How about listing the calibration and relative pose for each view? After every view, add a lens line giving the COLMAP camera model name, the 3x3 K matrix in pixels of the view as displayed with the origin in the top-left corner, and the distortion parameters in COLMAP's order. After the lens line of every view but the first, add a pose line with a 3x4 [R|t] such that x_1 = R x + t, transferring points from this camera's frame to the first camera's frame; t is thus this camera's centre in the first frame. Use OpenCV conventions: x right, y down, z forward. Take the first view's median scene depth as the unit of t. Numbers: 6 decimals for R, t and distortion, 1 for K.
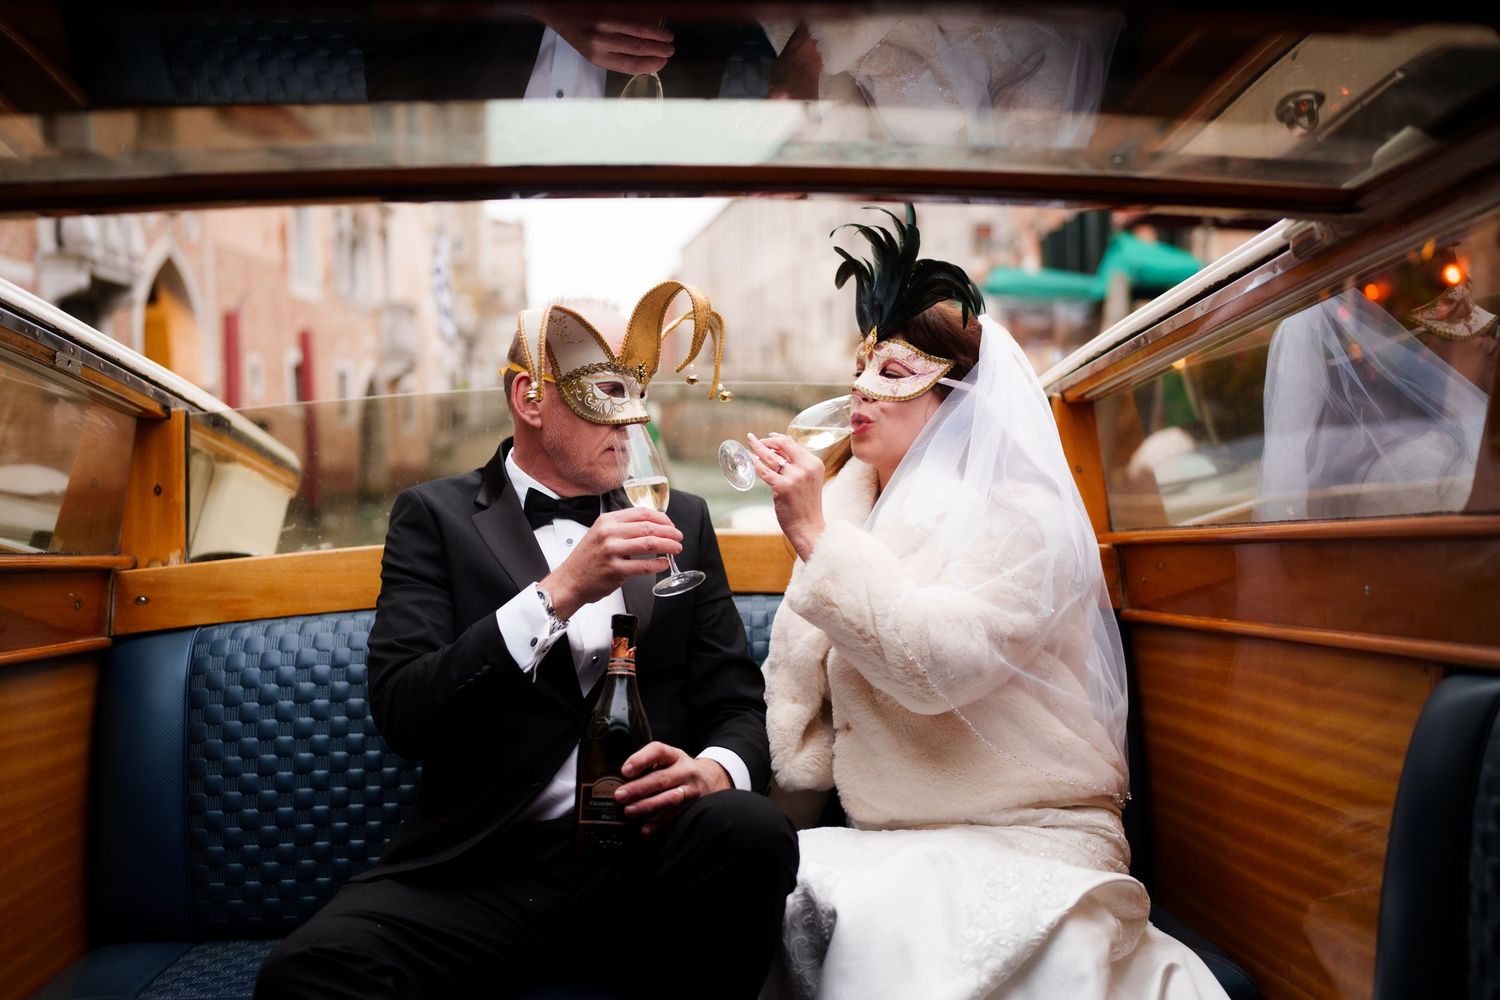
lens RADIAL K [[1543.6, 0, 760.6], [0, 1543.6, 511.8], [0, 0, 1]] dist [-0.016729, 0.142136]
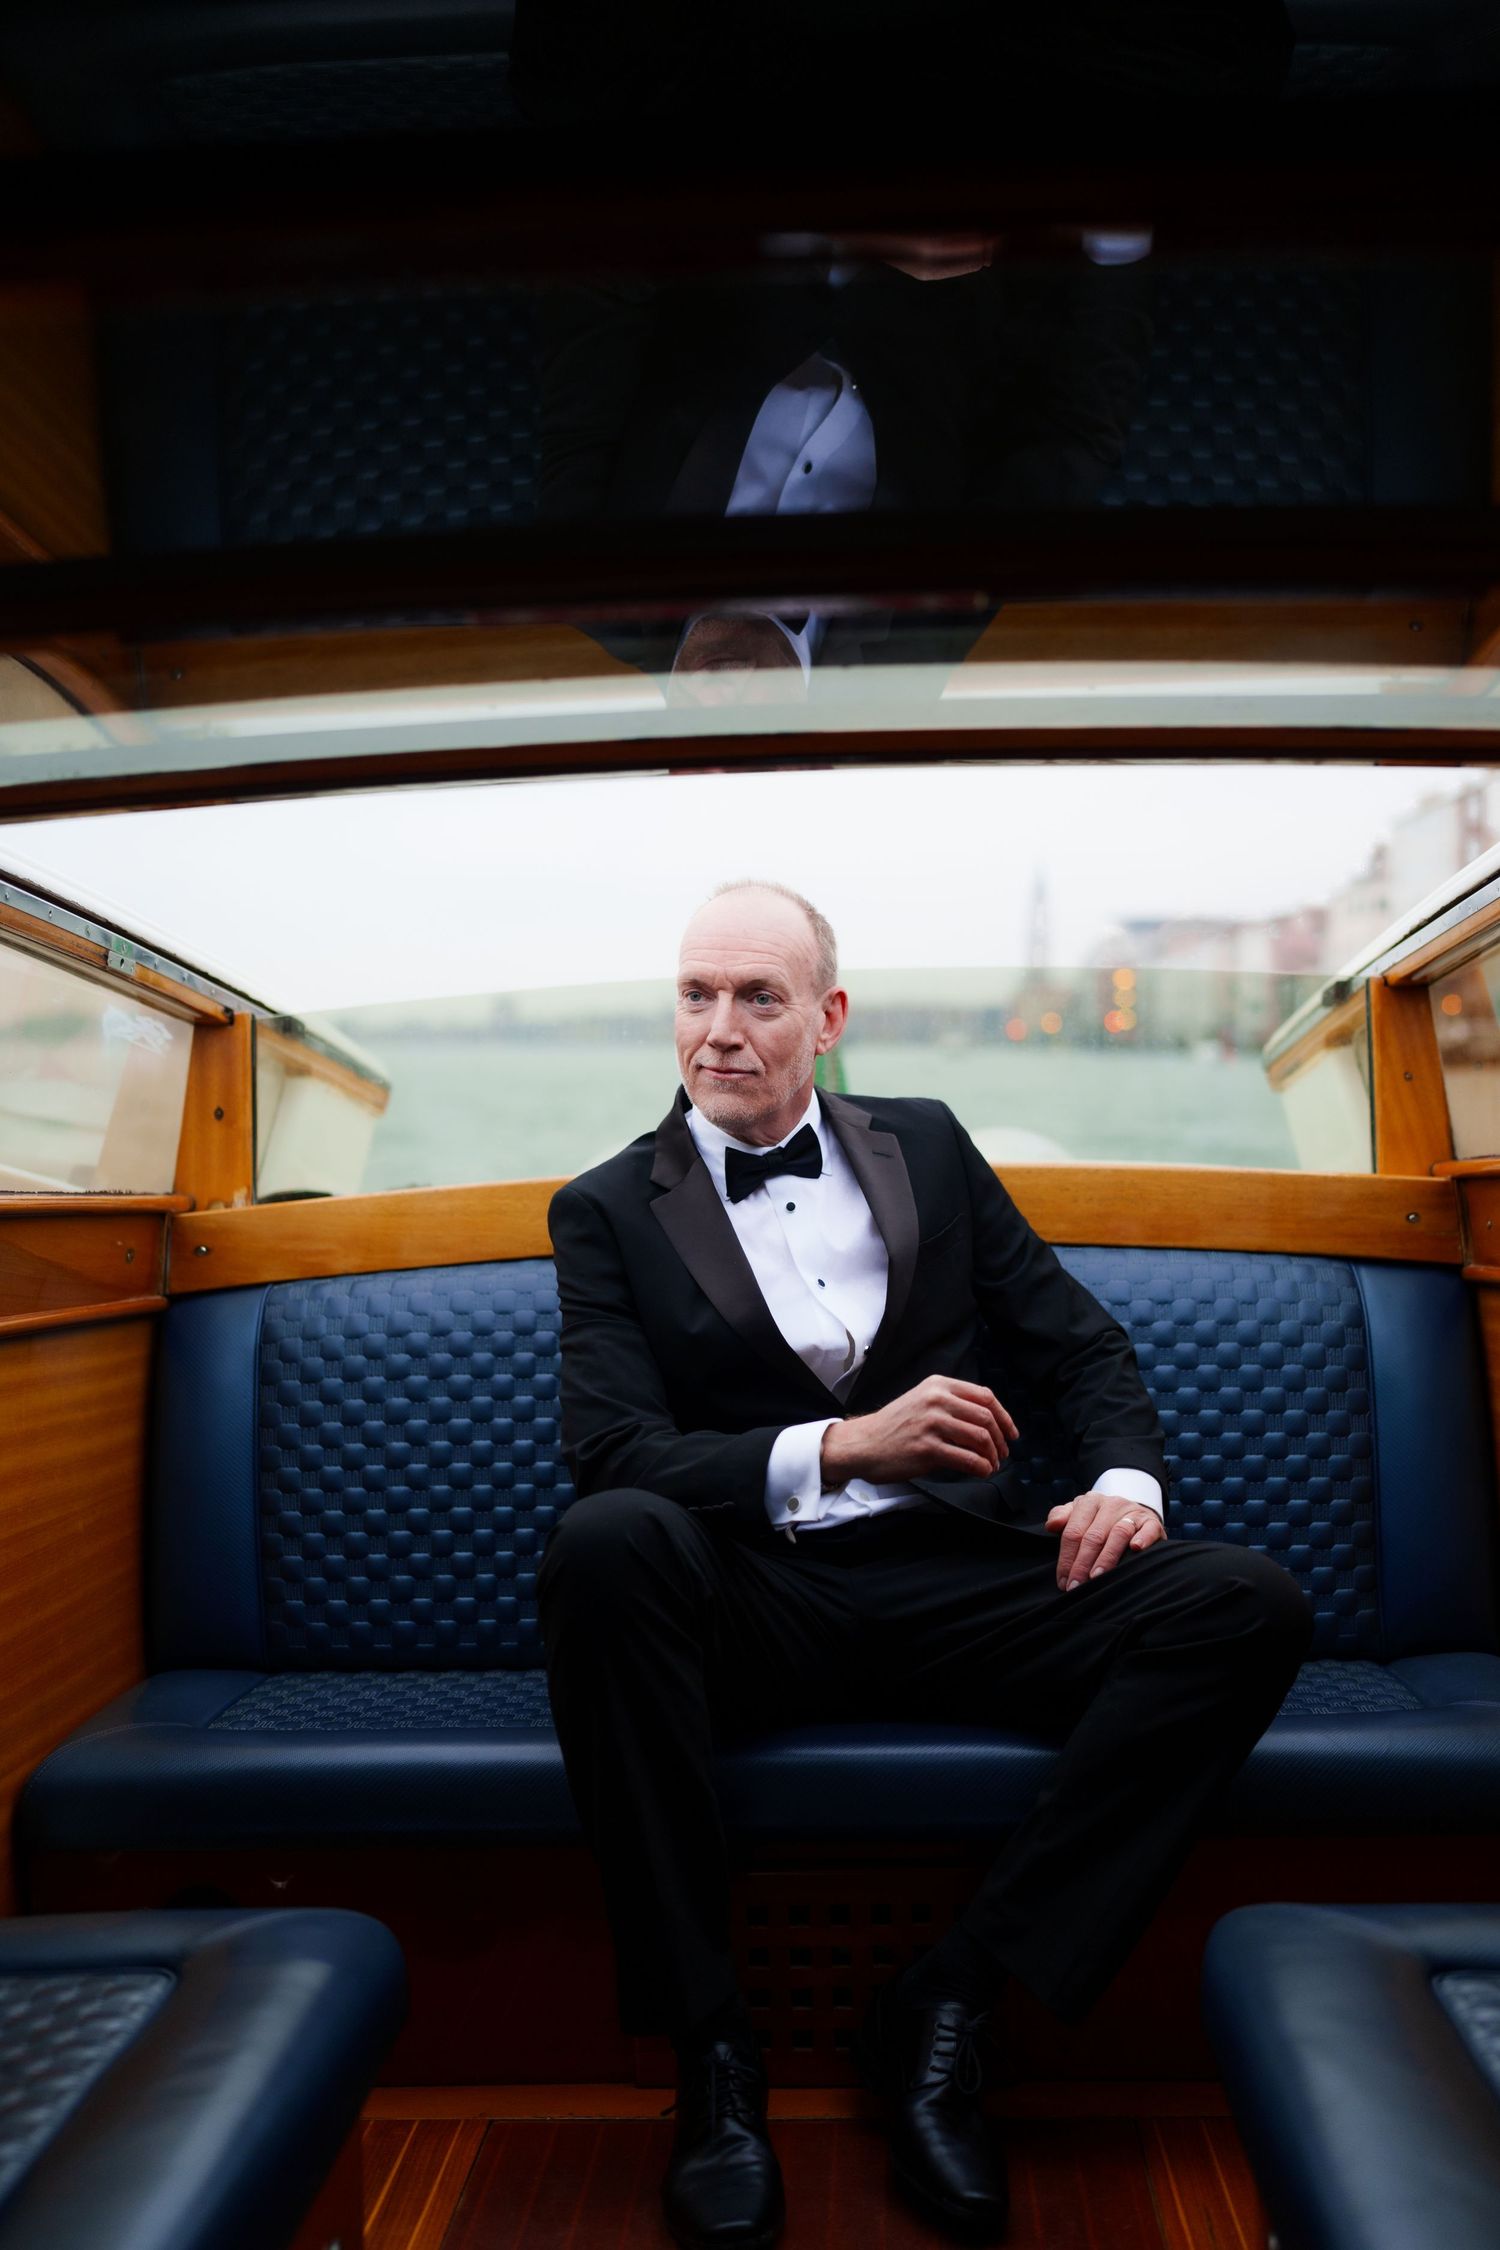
lens RADIAL K [[2340.8, 0, 750.0], [0, 2340.8, 1125.0], [0, 0, 1]] dist [-0.025959, 0.188388]
pose [[0.990699, -0.006261, -0.135926, 0.050140], [0.005951, 0.999979, -0.002688, -0.003398], [0.135940, 0.001854, 0.990715, -0.173709]]
